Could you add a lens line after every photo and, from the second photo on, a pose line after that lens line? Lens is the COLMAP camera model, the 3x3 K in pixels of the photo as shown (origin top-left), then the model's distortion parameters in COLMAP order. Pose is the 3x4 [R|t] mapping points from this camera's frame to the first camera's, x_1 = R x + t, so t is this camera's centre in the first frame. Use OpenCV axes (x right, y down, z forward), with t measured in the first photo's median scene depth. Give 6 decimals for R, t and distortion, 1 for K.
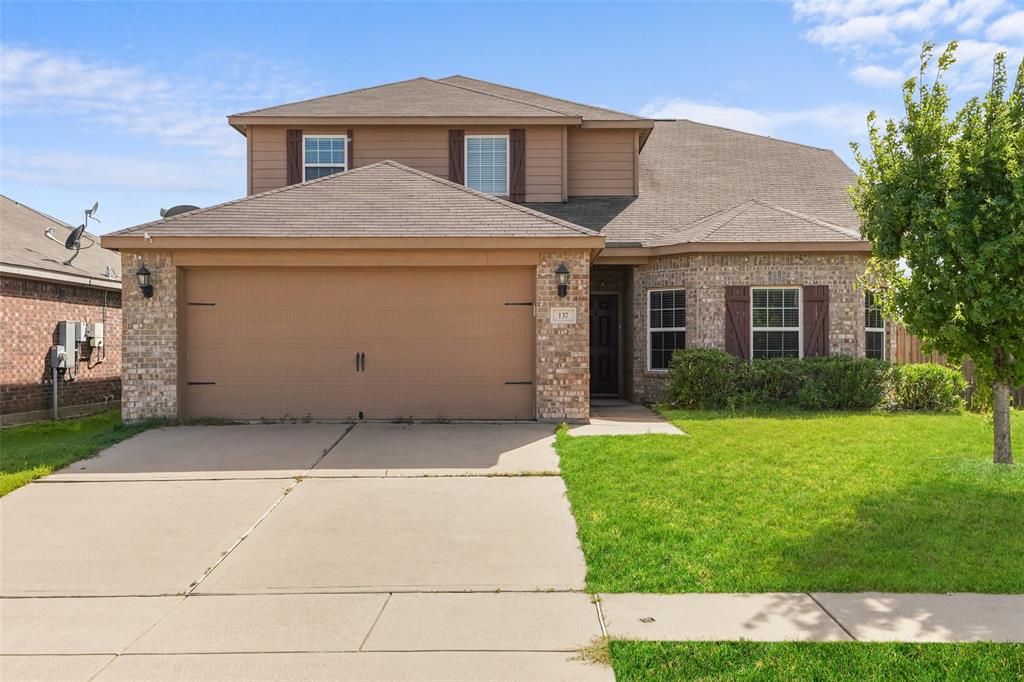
lens RADIAL K [[1020.8, 0, 512.6], [0, 1020.8, 351.9], [0, 0, 1]] dist [0.028282, 0.000000]
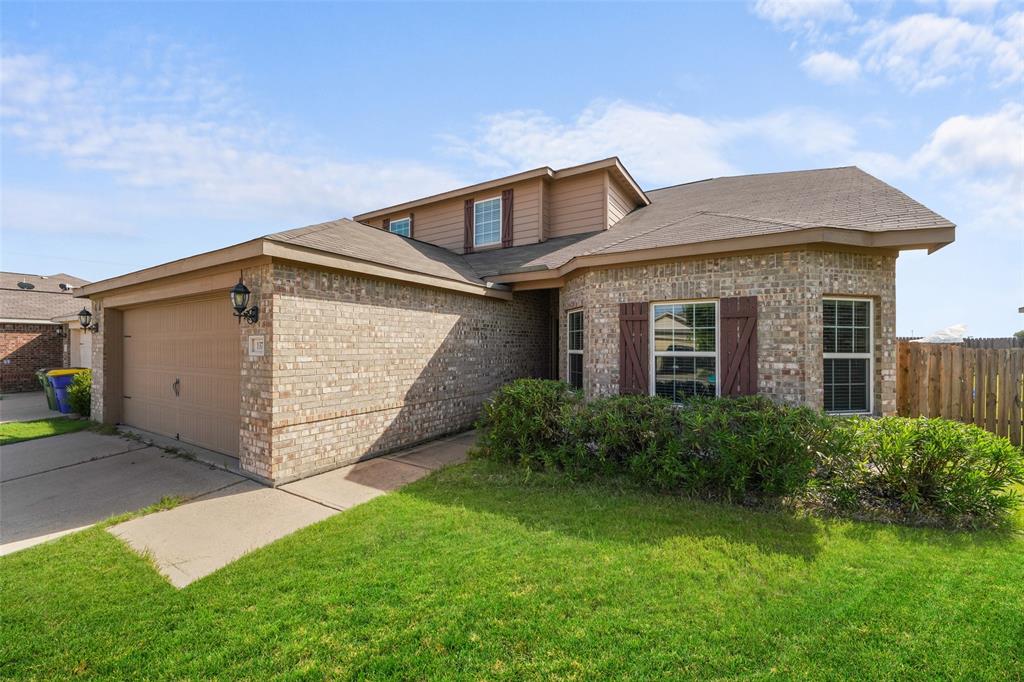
lens RADIAL K [[405.2, 0, 512.4], [0, 405.2, 344.1], [0, 0, 1]] dist [0.003191, -0.000658]
pose [[0.856380, 0.000715, -0.516345, 0.308146], [-0.002594, 0.999992, -0.002916, -0.029039], [0.516339, 0.003837, 0.856376, 0.658013]]
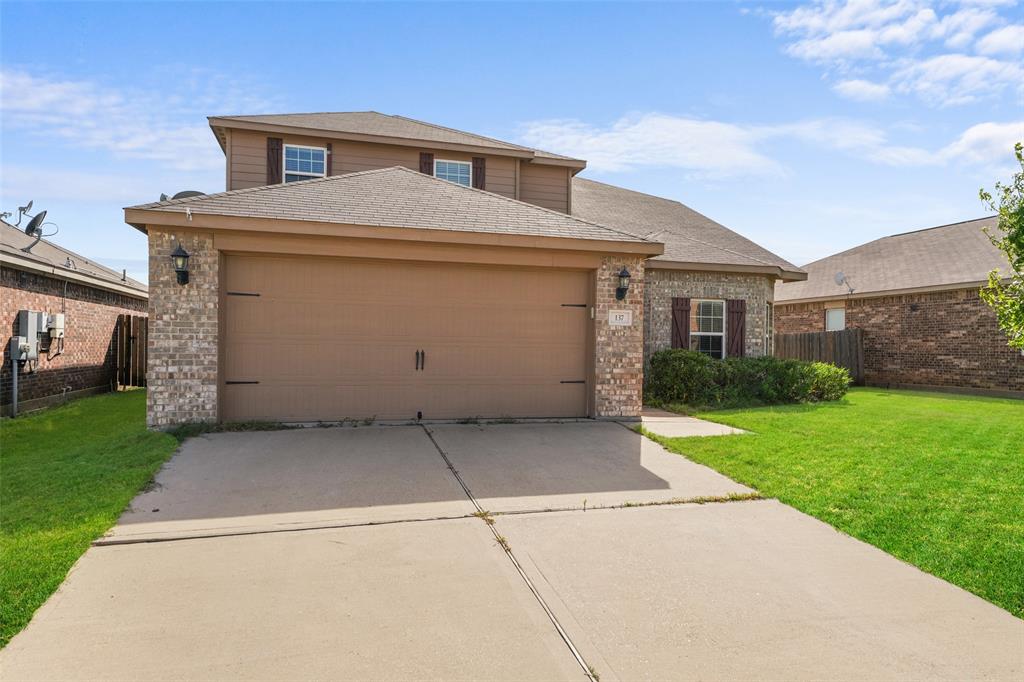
lens RADIAL K [[666.3, 0, 519.9], [0, 666.3, 341.2], [0, 0, 1]] dist [-0.008708, -0.036143]
pose [[0.953751, 0.016477, 0.300147, -0.200078], [-0.014537, 0.999857, -0.008694, -0.003223], [-0.300247, 0.003928, 0.953853, 0.302095]]
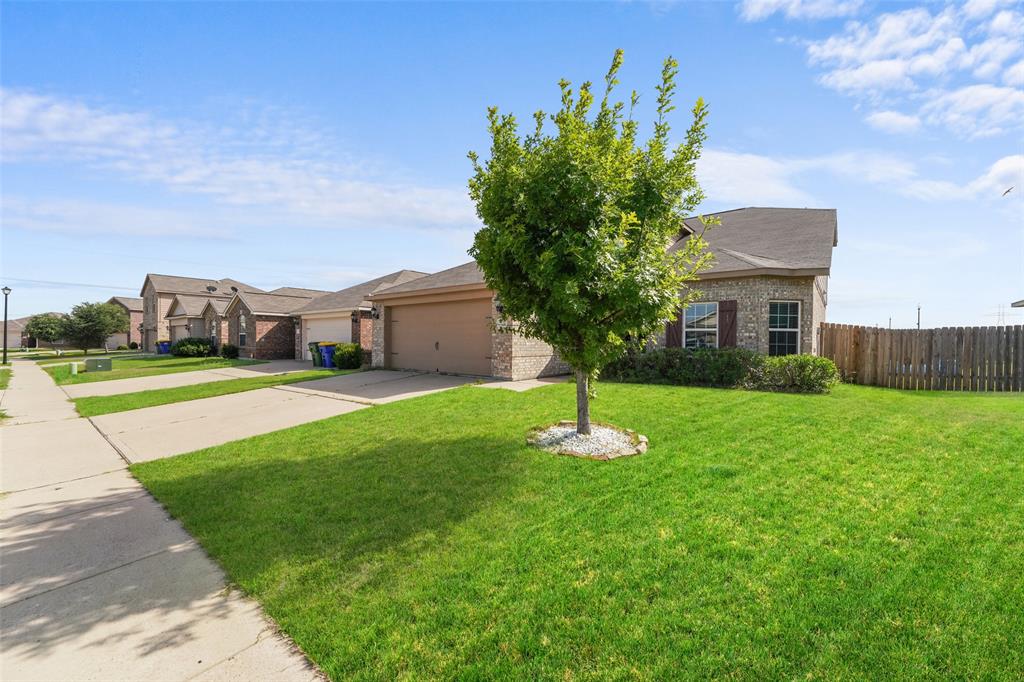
lens RADIAL K [[405.2, 0, 504.3], [0, 405.2, 344.8], [0, 0, 1]] dist [0.003191, -0.000658]
pose [[0.777085, 0.016393, -0.629182, 0.416867], [-0.010938, 0.999862, 0.012541, -0.003850], [0.629301, -0.002864, 0.777157, 0.331575]]
